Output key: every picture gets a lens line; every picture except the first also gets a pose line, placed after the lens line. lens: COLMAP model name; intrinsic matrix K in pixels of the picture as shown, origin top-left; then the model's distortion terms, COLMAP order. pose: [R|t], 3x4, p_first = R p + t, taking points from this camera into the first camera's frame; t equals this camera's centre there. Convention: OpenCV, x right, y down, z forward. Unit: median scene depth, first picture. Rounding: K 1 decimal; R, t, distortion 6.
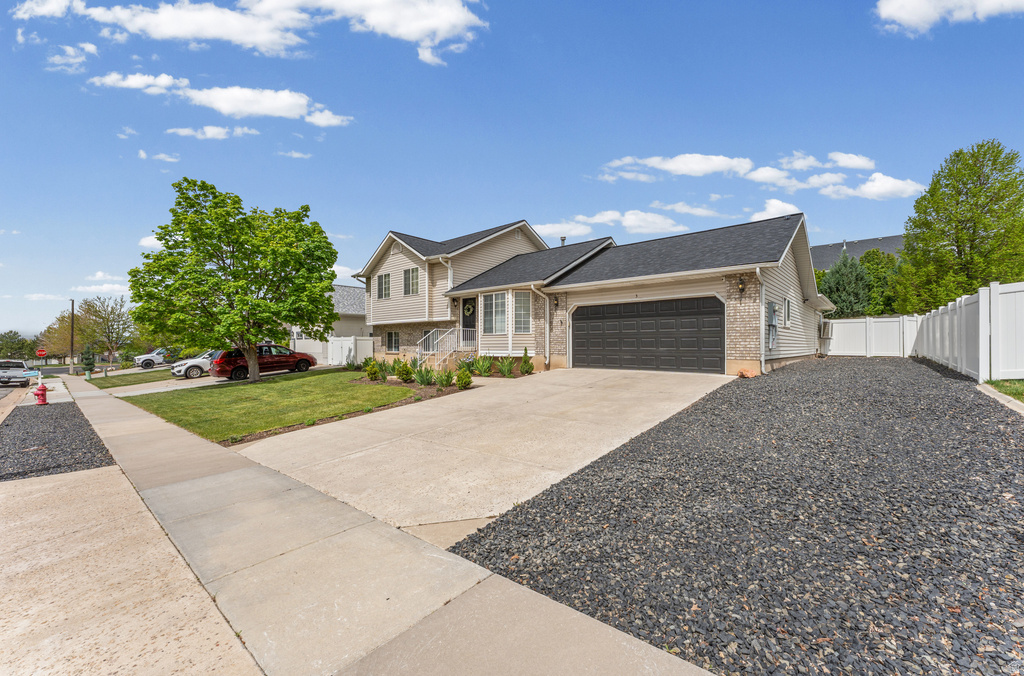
lens RADIAL K [[414.0, 0, 512.0], [0, 414.0, 338.0], [0, 0, 1]] dist [-0.000745, -0.000016]
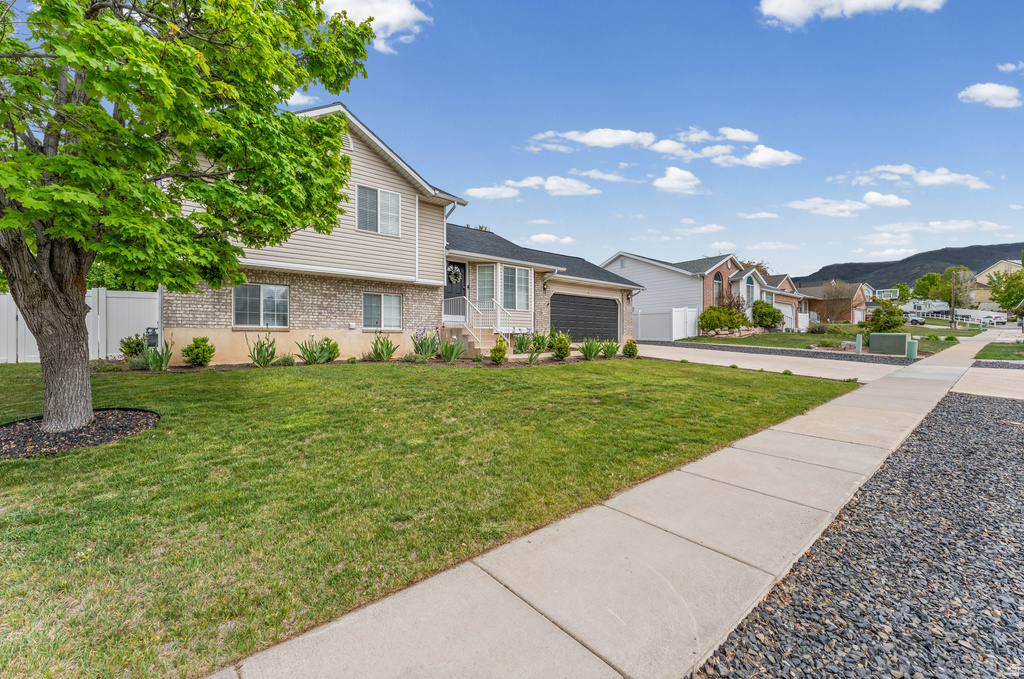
lens RADIAL K [[414.0, 0, 512.0], [0, 414.0, 339.5], [0, 0, 1]] dist [-0.000745, -0.000016]
pose [[0.138811, 0.003310, 0.990313, -0.977842], [-0.013206, 0.999912, -0.001491, 0.060181], [-0.990231, -0.012871, 0.138842, 0.856916]]
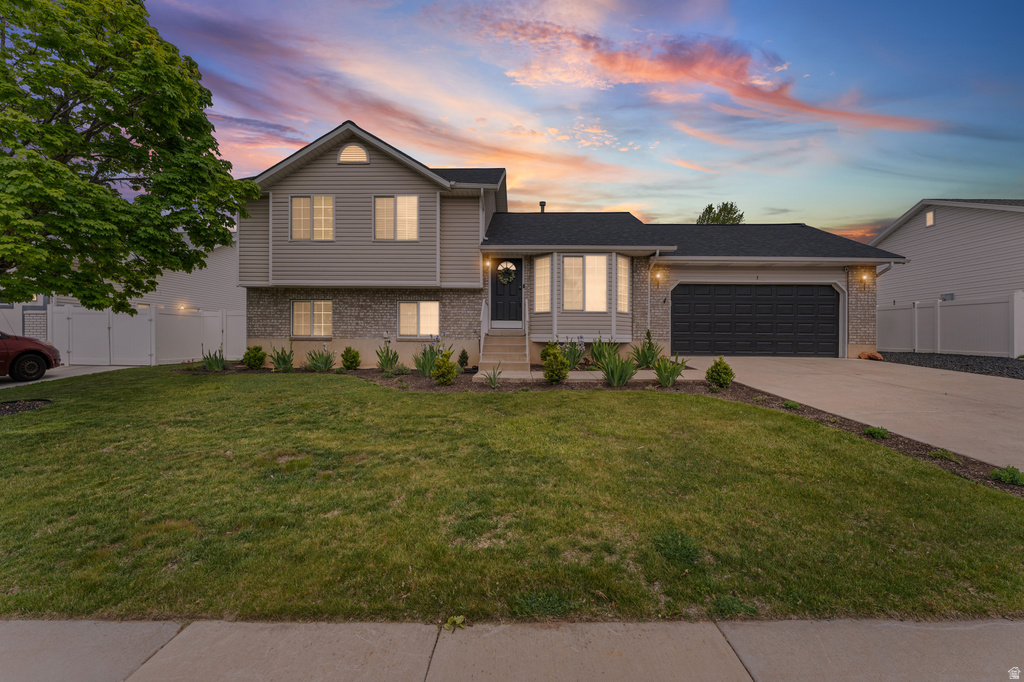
lens RADIAL K [[416.5, 0, 512.0], [0, 416.5, 341.0], [0, 0, 1]] dist [-0.009891, 0.000017]
pose [[0.763962, 0.010320, 0.645178, -0.586893], [-0.020505, 0.999755, 0.008288, 0.037596], [-0.644935, -0.019561, 0.763987, 0.509275]]
